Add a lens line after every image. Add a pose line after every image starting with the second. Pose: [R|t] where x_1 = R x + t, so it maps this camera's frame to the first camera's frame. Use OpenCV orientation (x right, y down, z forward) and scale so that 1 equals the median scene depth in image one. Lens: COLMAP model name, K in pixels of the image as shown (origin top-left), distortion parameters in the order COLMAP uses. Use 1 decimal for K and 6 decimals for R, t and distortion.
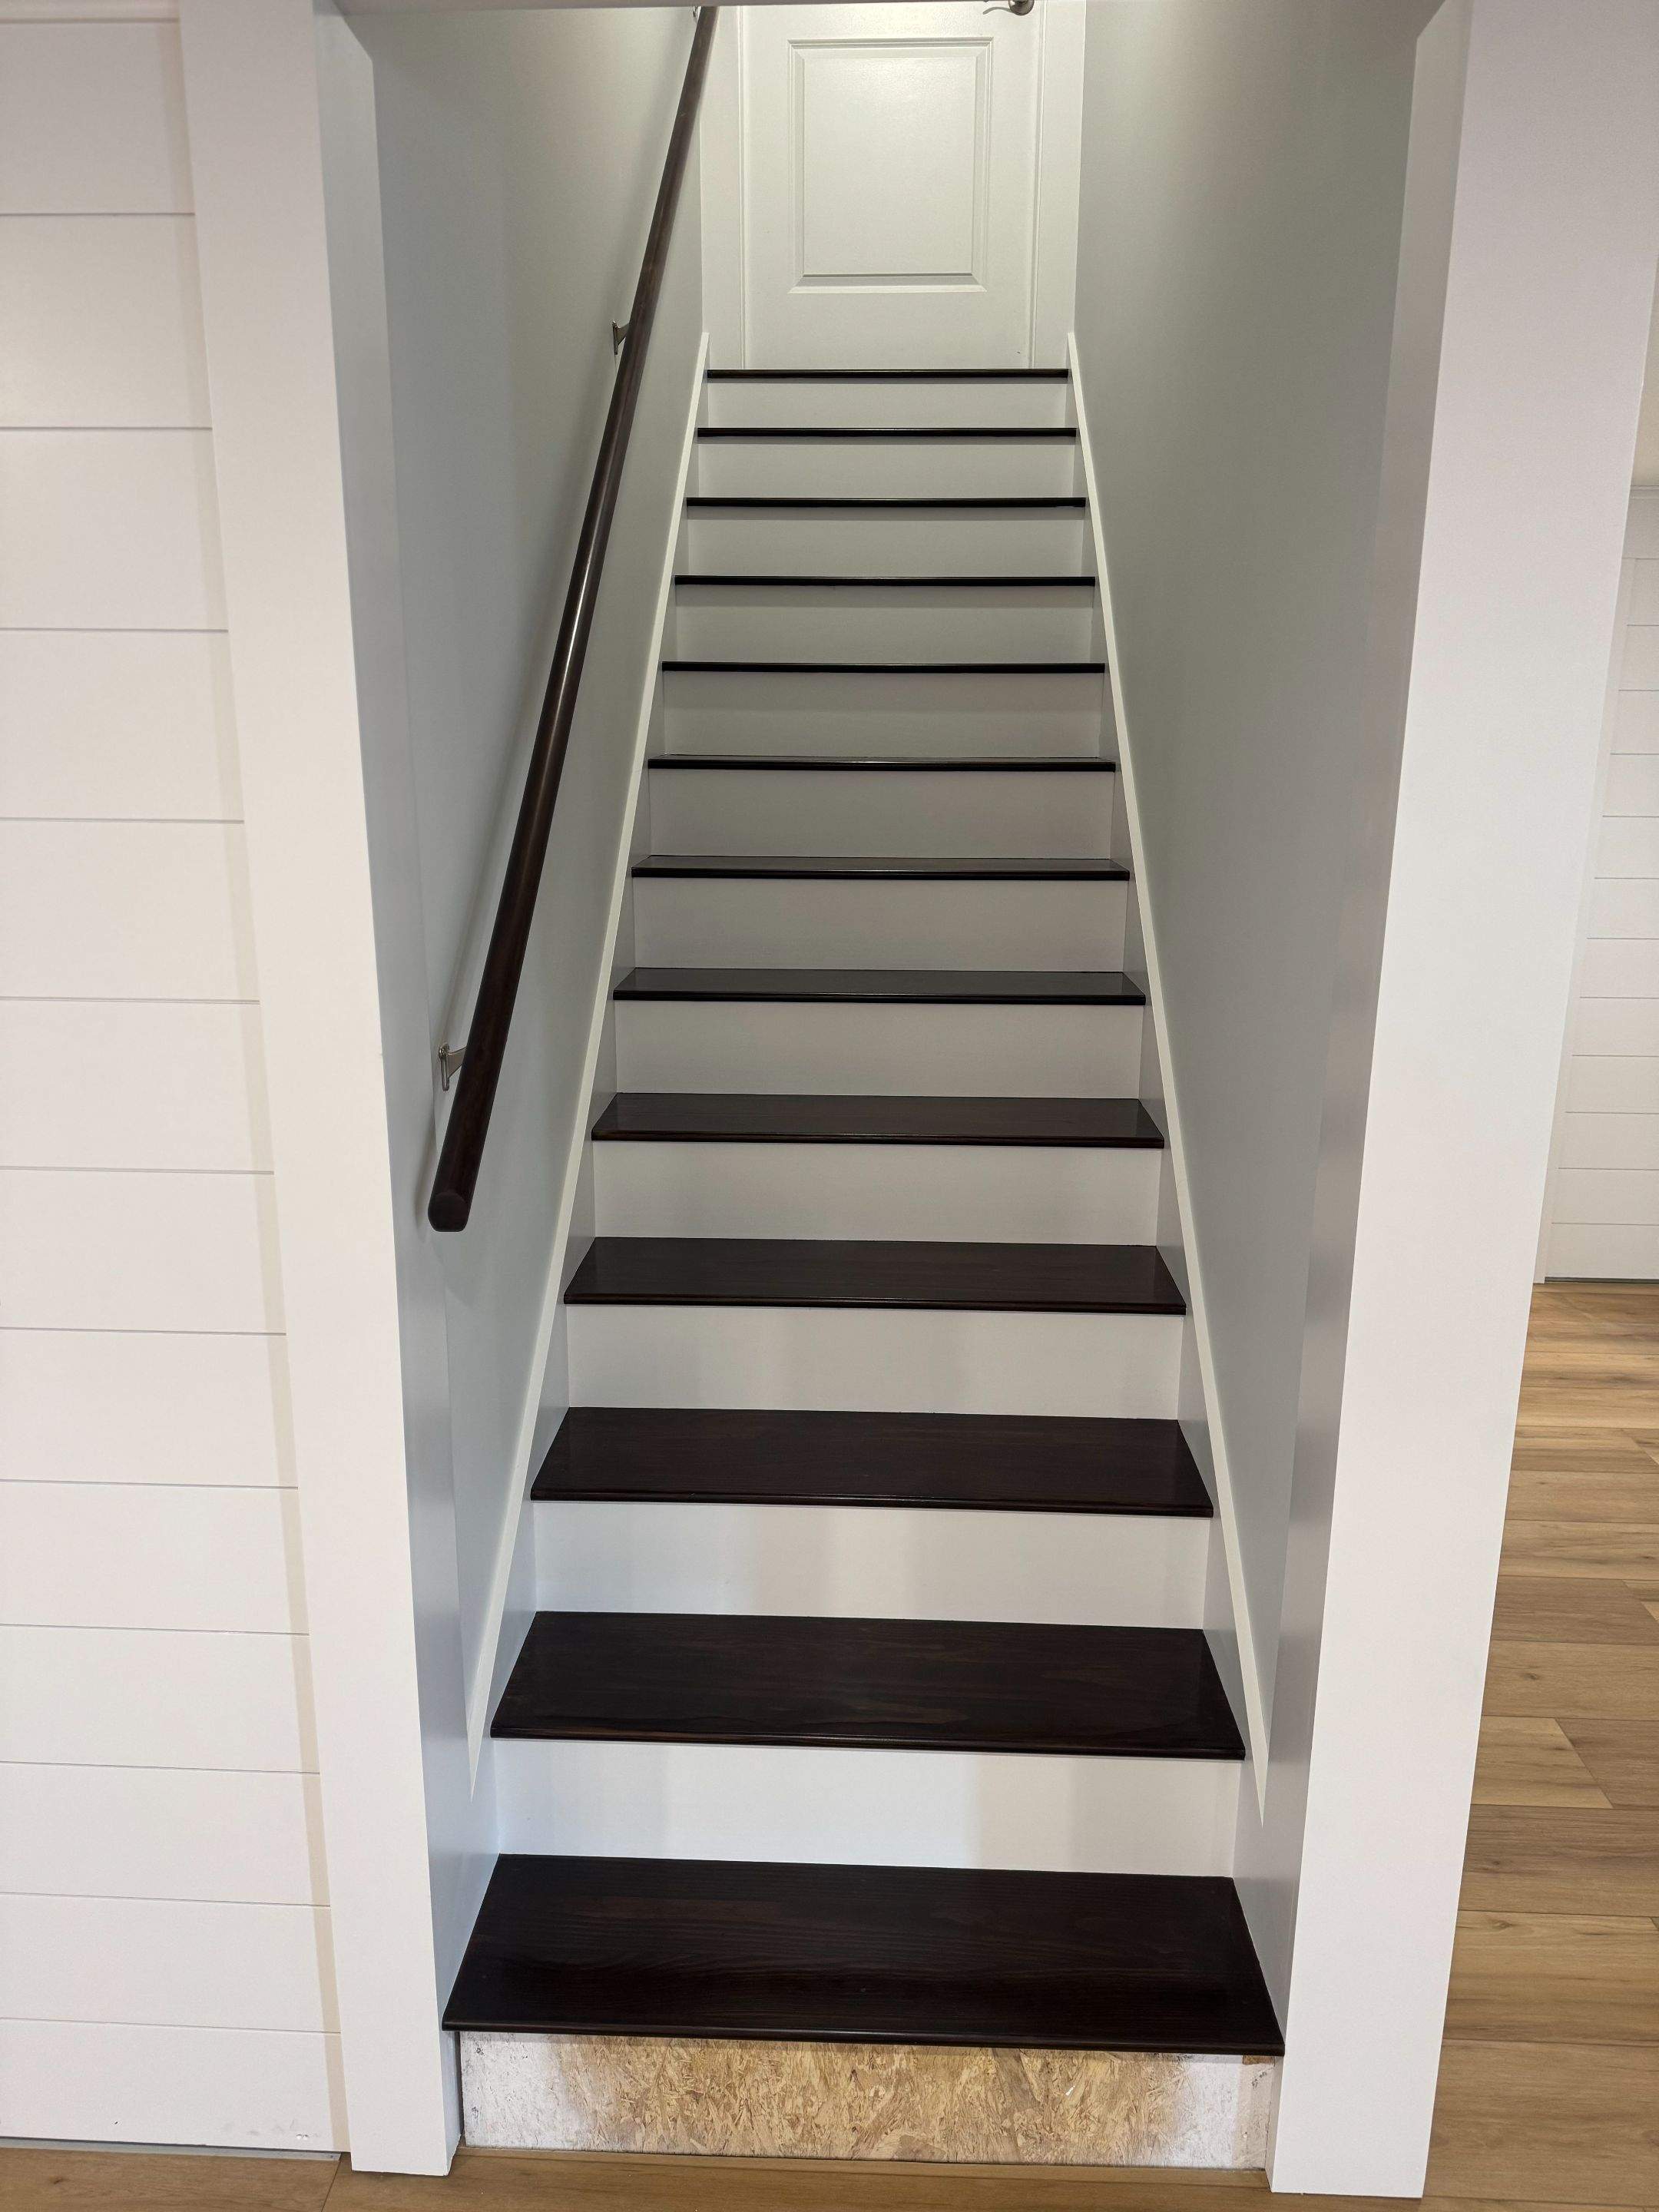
lens RADIAL K [[1540.2, 0, 829.5], [0, 1540.2, 1106.0], [0, 0, 1]] dist [0.081223, -0.096311]
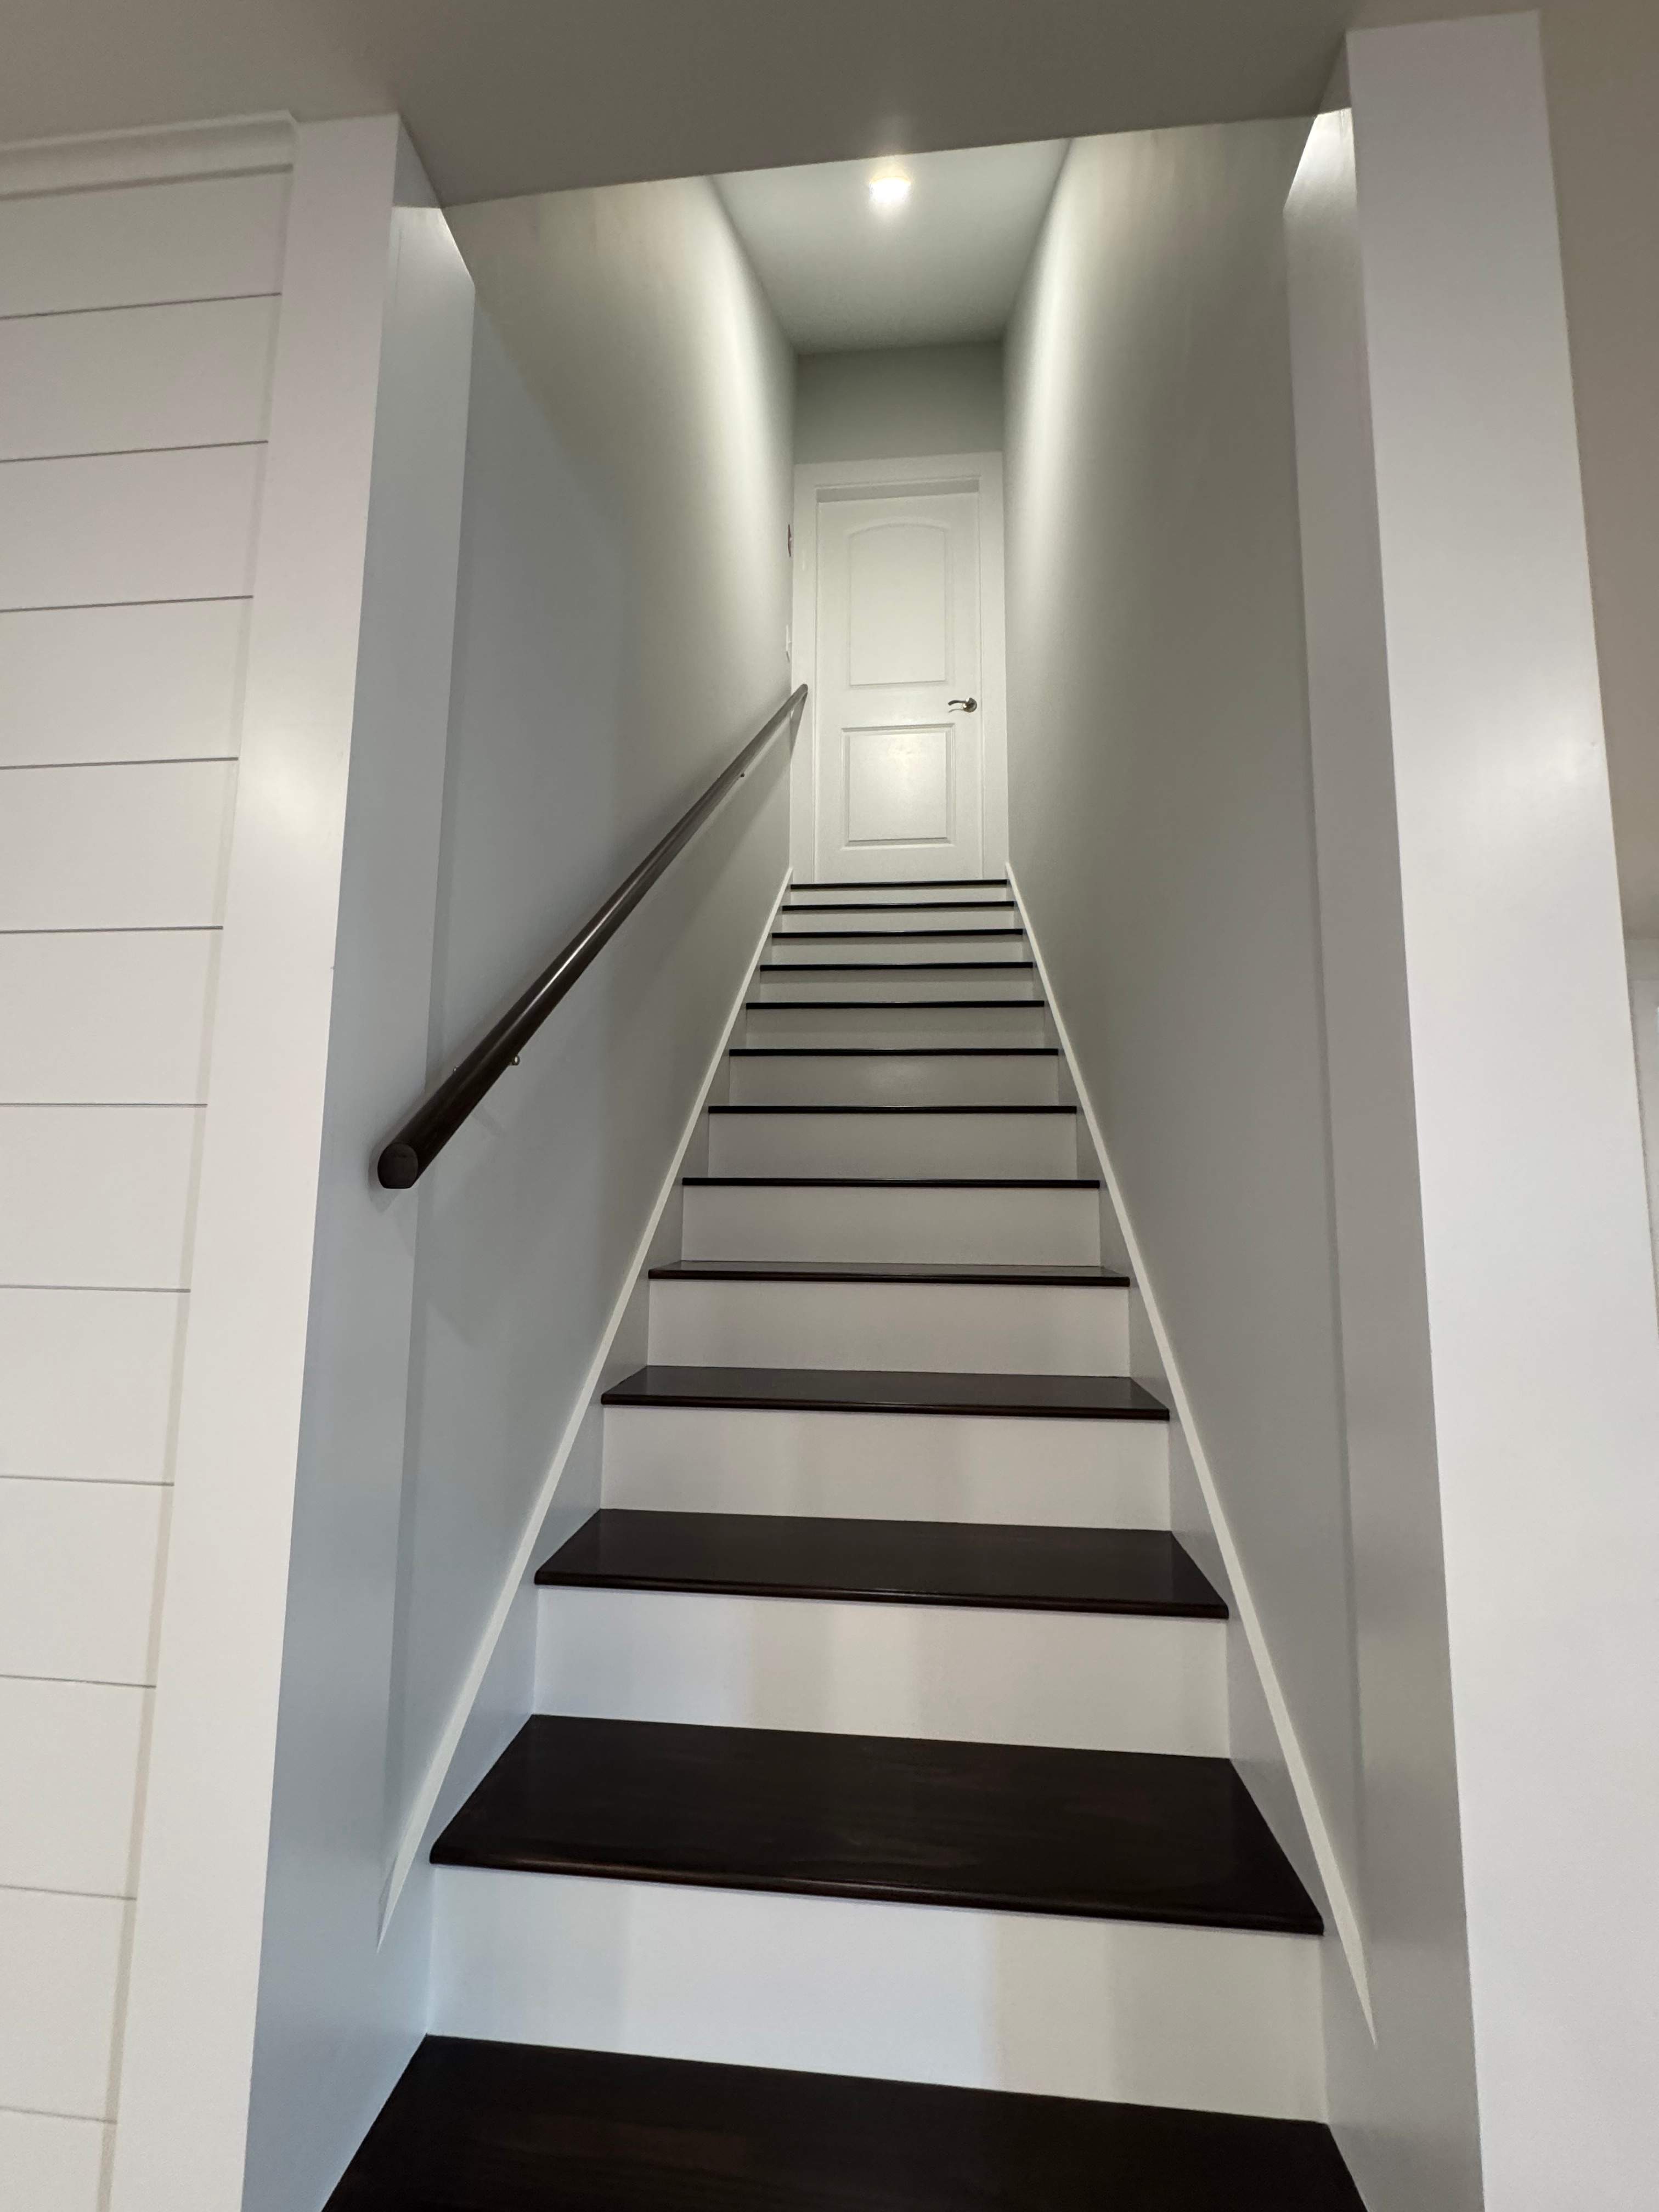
lens RADIAL K [[891.4, 0, 832.4], [0, 891.4, 1106.3], [0, 0, 1]] dist [-0.015234, 0.007167]
pose [[0.998699, -0.000803, -0.050994, 0.029847], [-0.016521, 0.940868, -0.338371, 0.149528], [0.048250, 0.338773, 0.939630, 0.354592]]
